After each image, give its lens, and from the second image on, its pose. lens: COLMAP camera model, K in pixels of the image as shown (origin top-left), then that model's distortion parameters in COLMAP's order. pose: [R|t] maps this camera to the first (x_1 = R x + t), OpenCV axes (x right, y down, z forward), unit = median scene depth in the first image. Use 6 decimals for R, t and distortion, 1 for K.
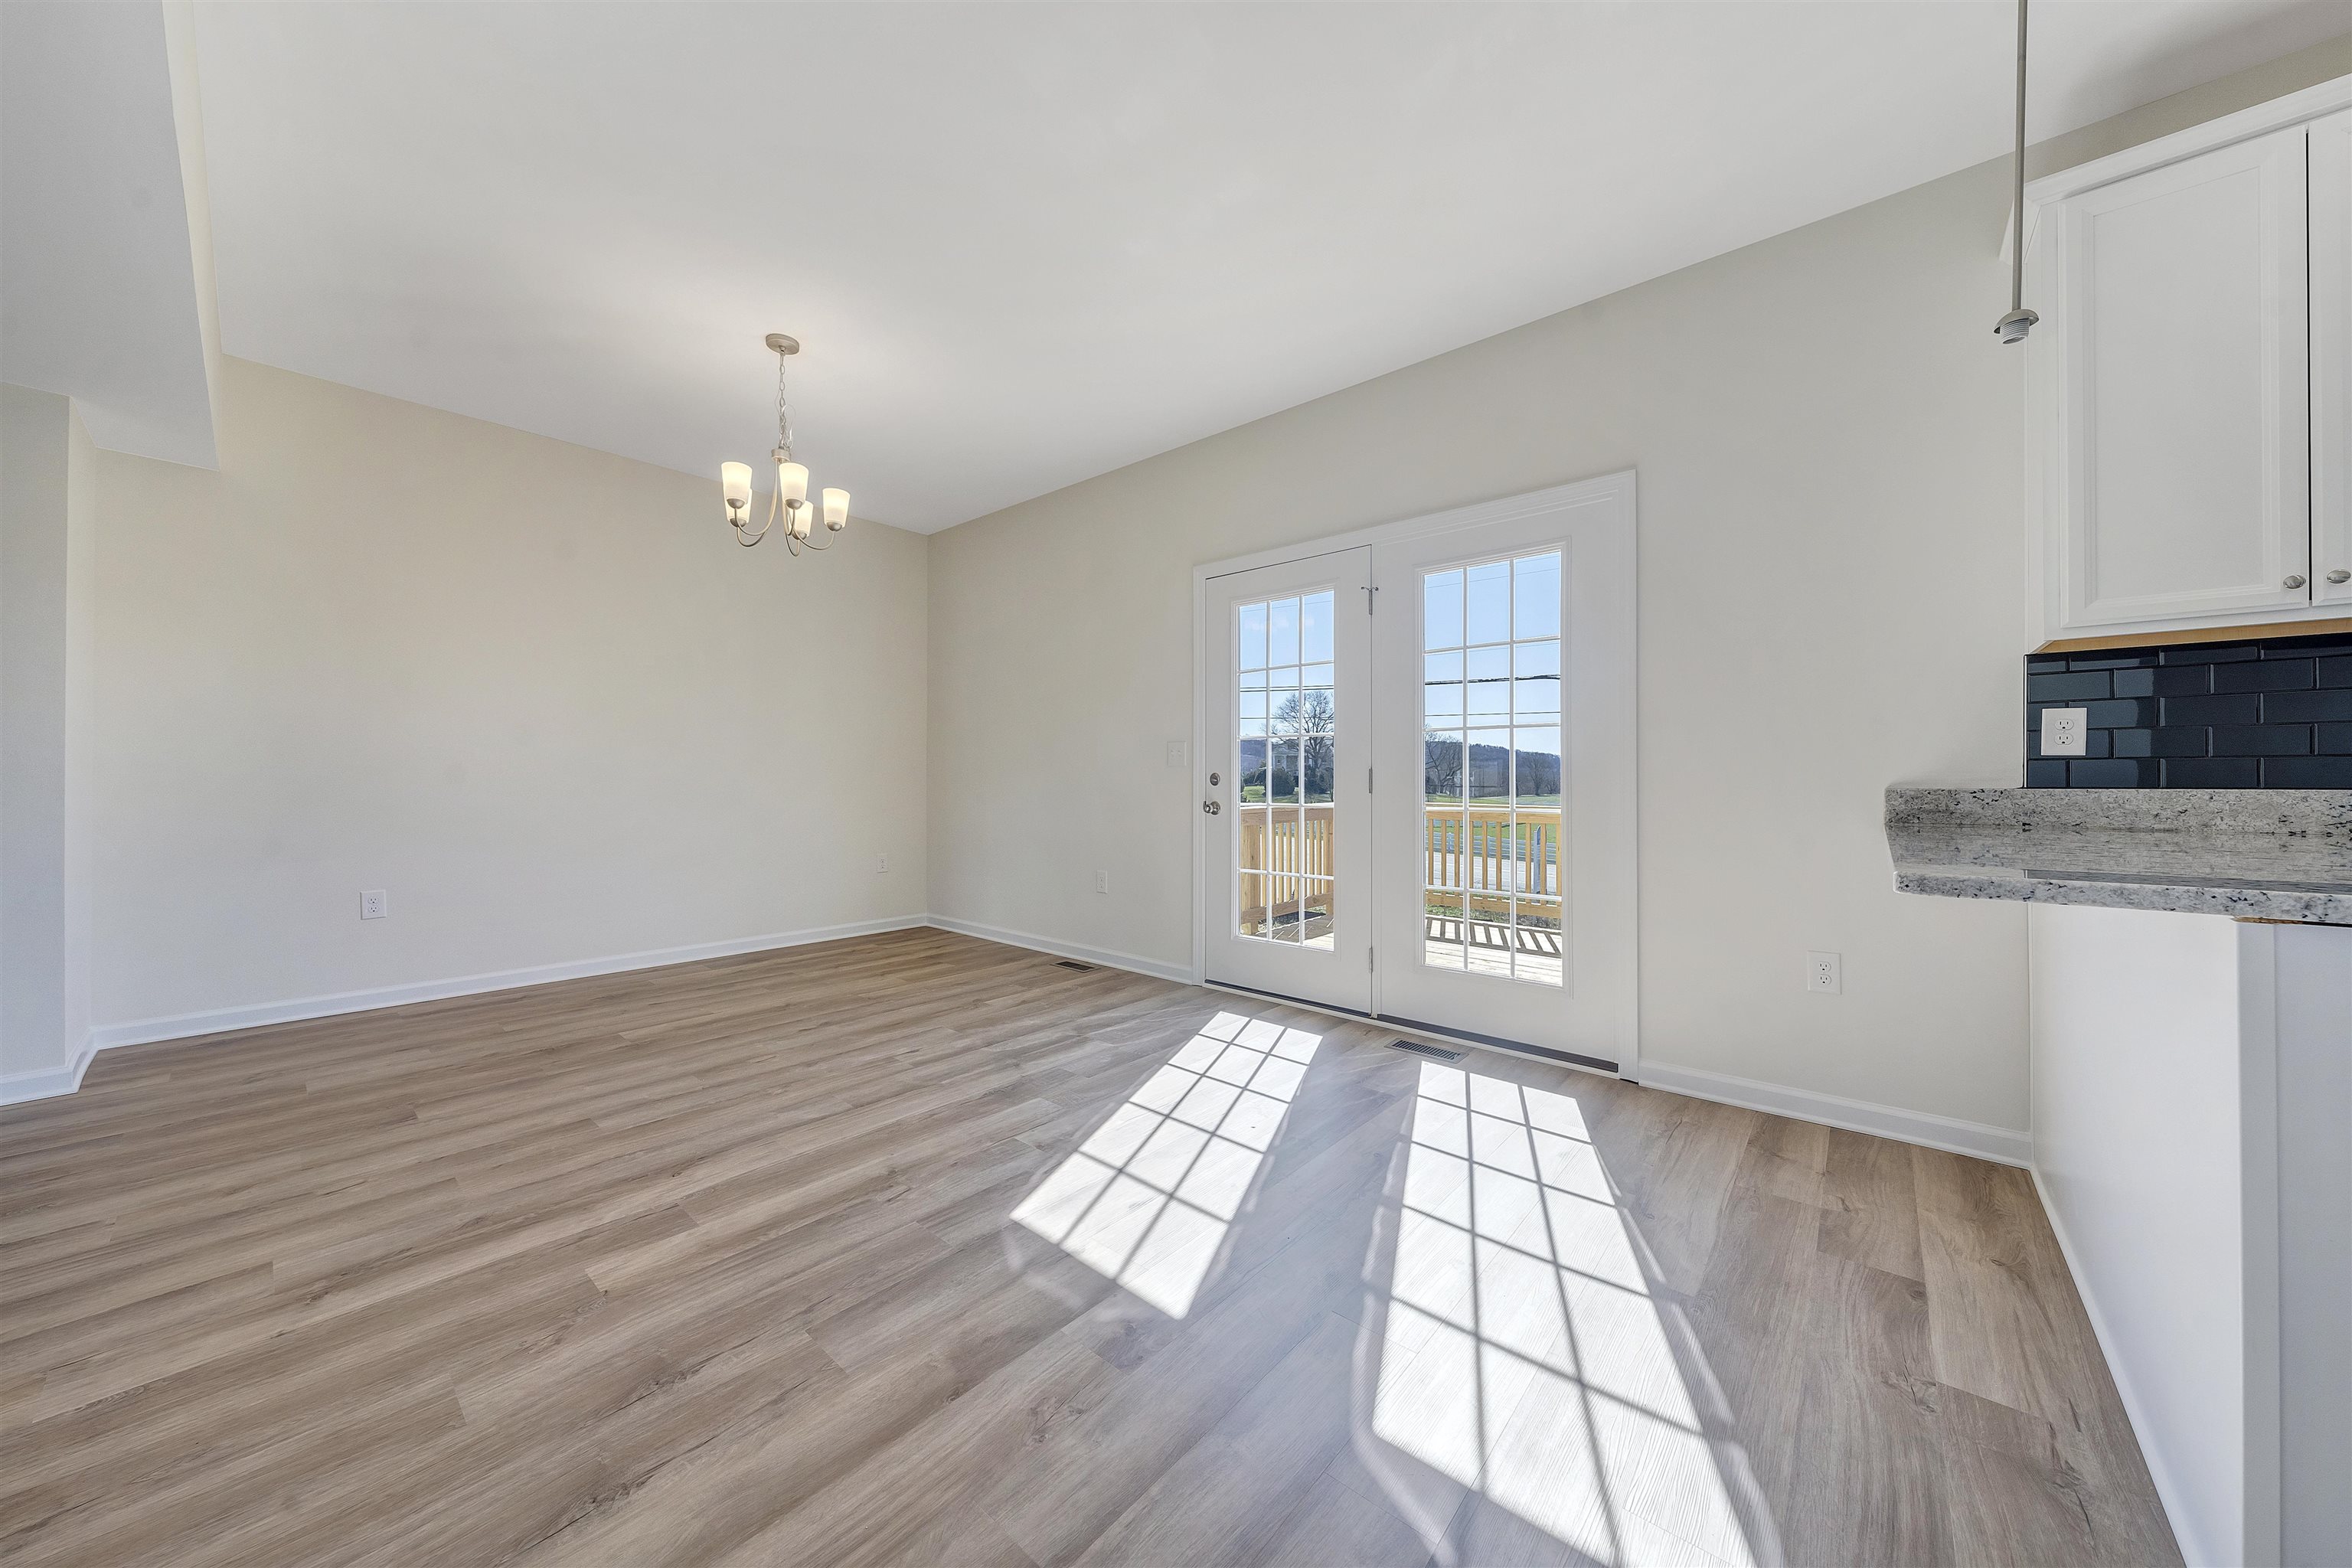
lens RADIAL K [[798.7, 0, 1175.7], [0, 798.7, 778.3], [0, 0, 1]] dist [-0.006708, 0.000146]
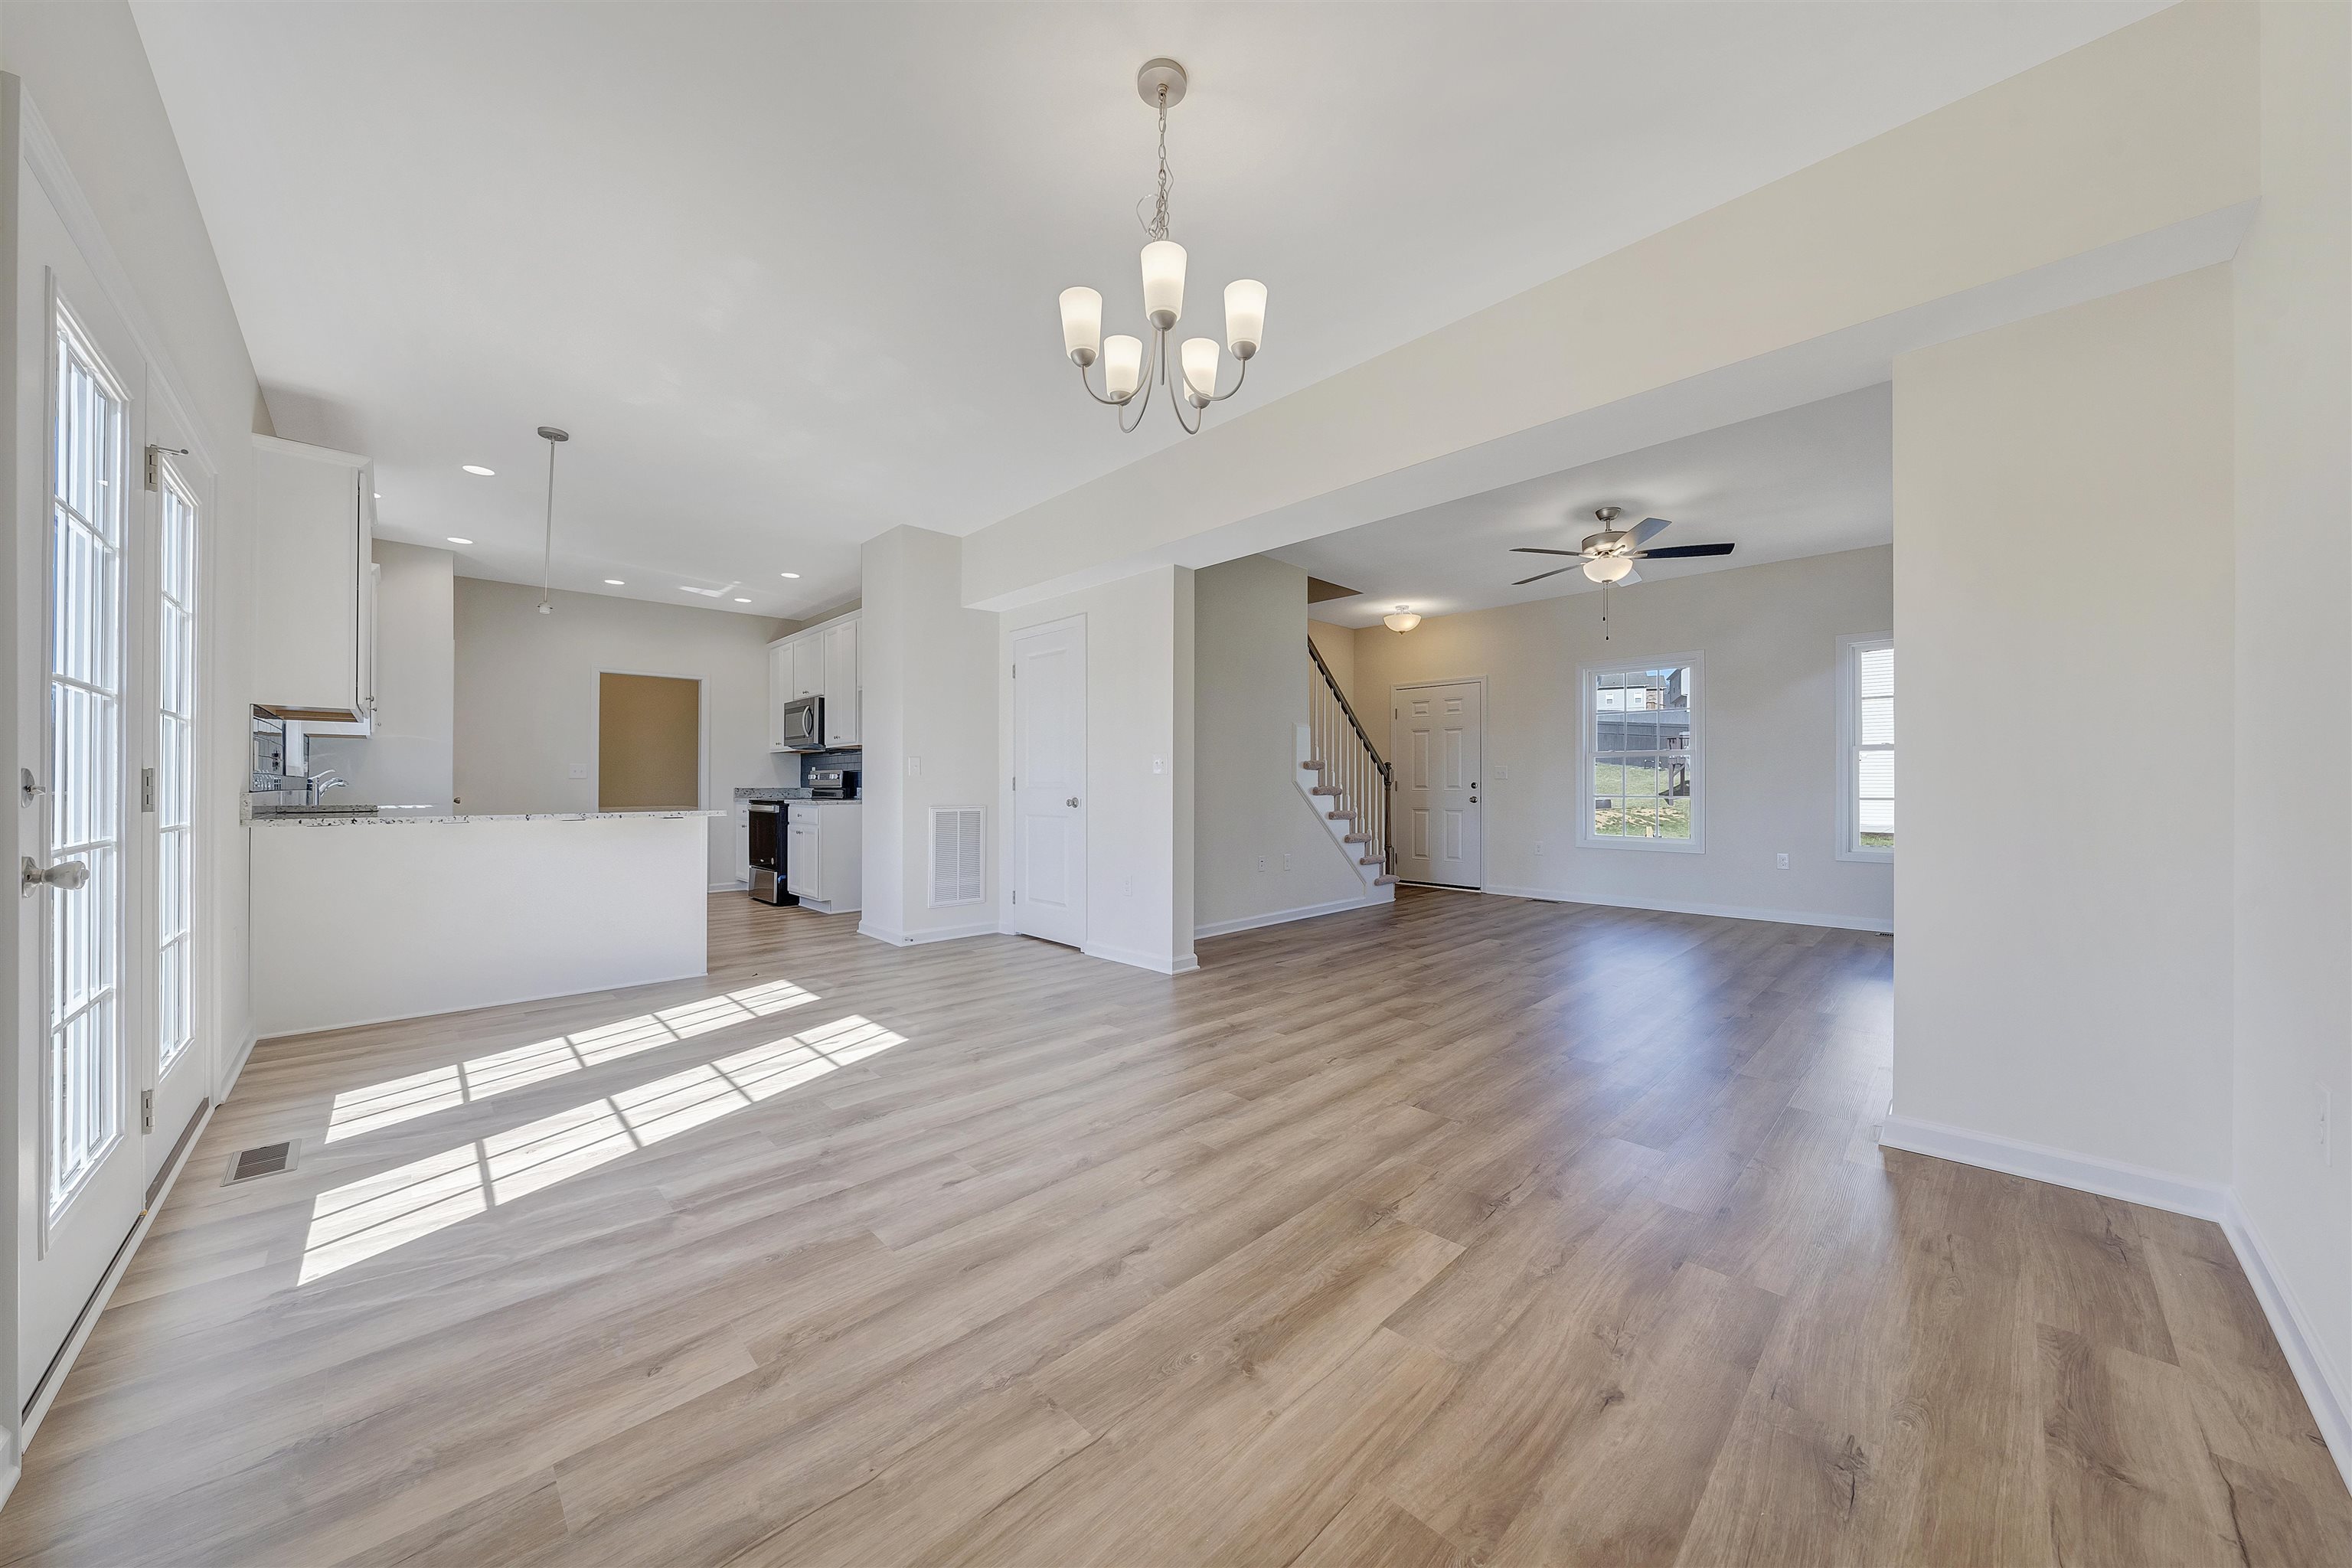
lens RADIAL K [[798.7, 0, 1175.7], [0, 798.7, 778.3], [0, 0, 1]] dist [-0.006708, 0.000146]
pose [[-0.996415, -0.001271, 0.084596, -0.660437], [-0.002303, 0.999924, -0.012104, 0.000422], [-0.084574, -0.012255, -0.996342, 1.905696]]
